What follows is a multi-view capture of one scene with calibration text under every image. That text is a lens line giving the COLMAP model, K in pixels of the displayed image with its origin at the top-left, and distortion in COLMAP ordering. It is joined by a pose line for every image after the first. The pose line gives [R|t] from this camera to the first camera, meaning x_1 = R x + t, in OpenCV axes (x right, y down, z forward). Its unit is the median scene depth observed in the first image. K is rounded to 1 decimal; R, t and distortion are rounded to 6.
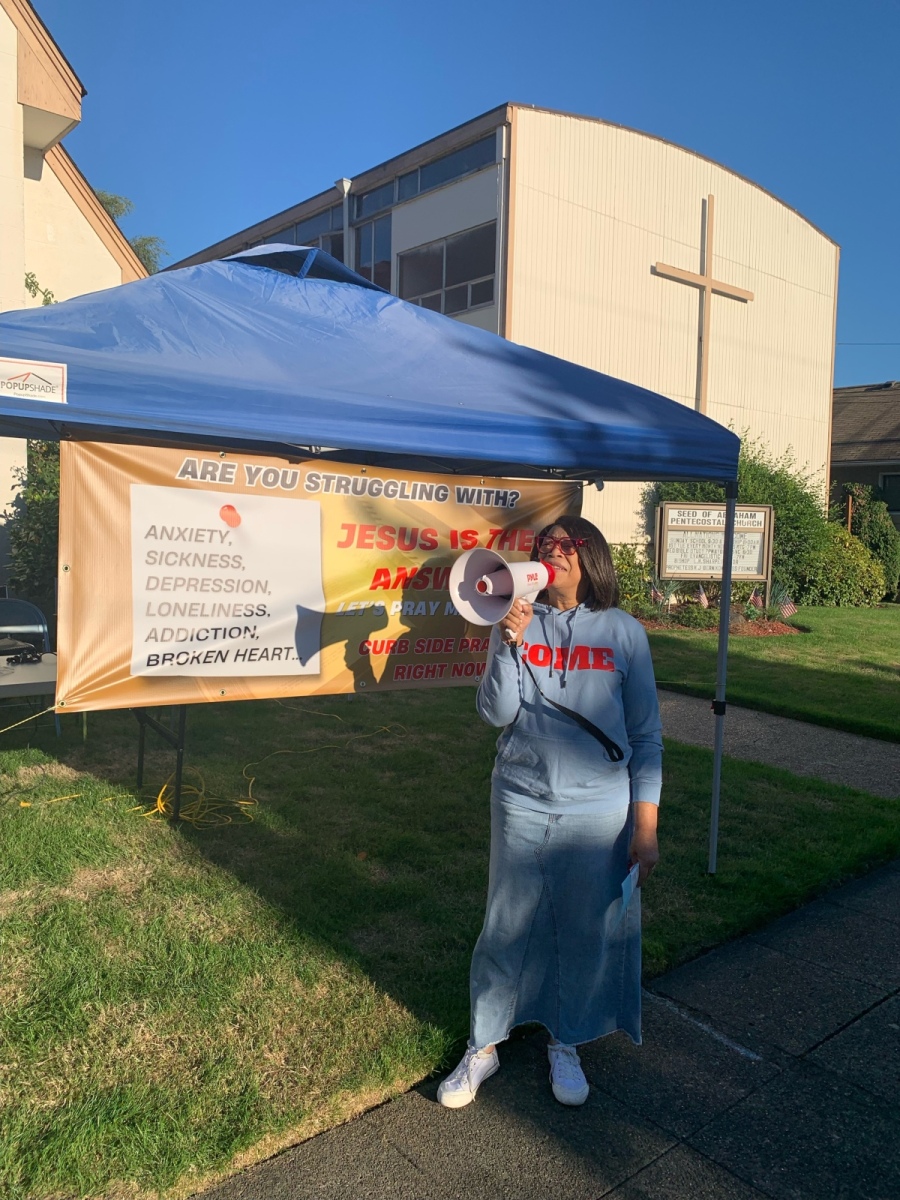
lens RADIAL K [[899.7, 0, 446.7], [0, 899.7, 610.4], [0, 0, 1]] dist [0.007556, -0.000926]
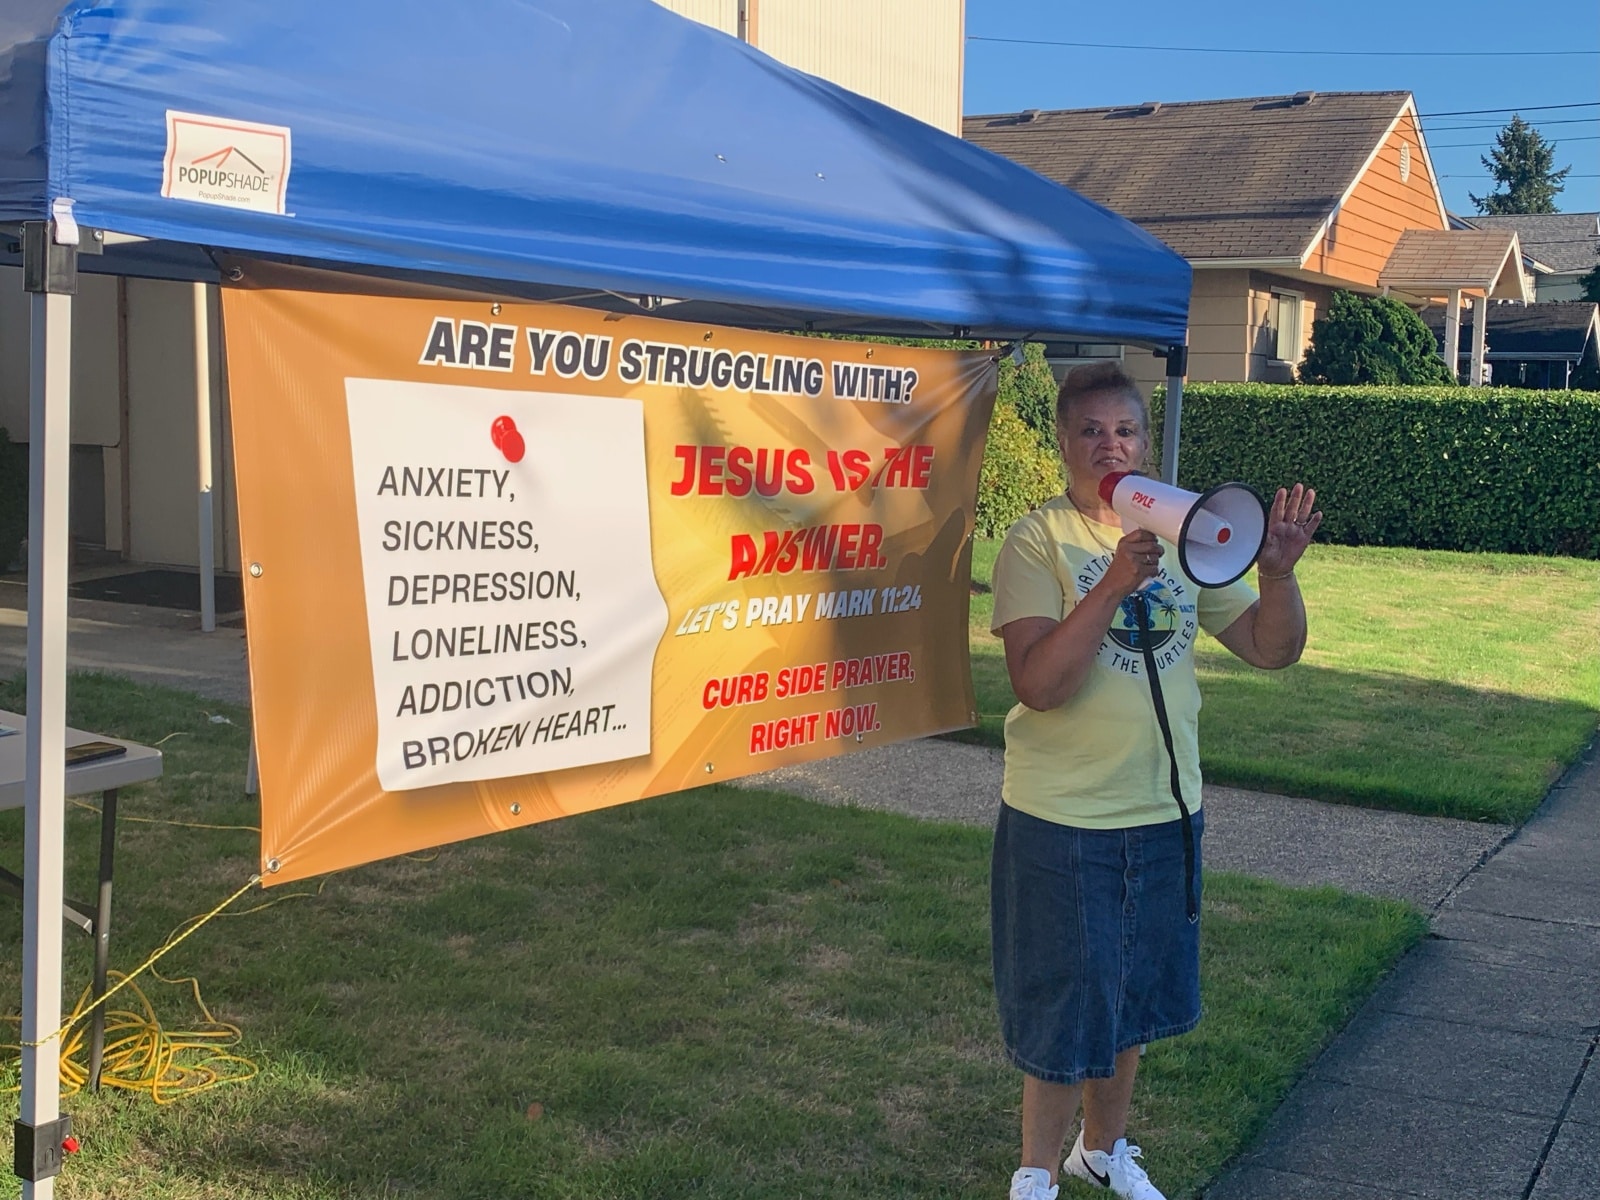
lens RADIAL K [[1871.3, 0, 751.2], [0, 1871.3, 633.2], [0, 0, 1]] dist [-0.033621, 0.000000]
pose [[0.941657, -0.051102, 0.332672, -0.431446], [0.037202, 0.998153, 0.048023, -0.042926], [-0.334511, -0.032845, 0.941819, 0.022952]]
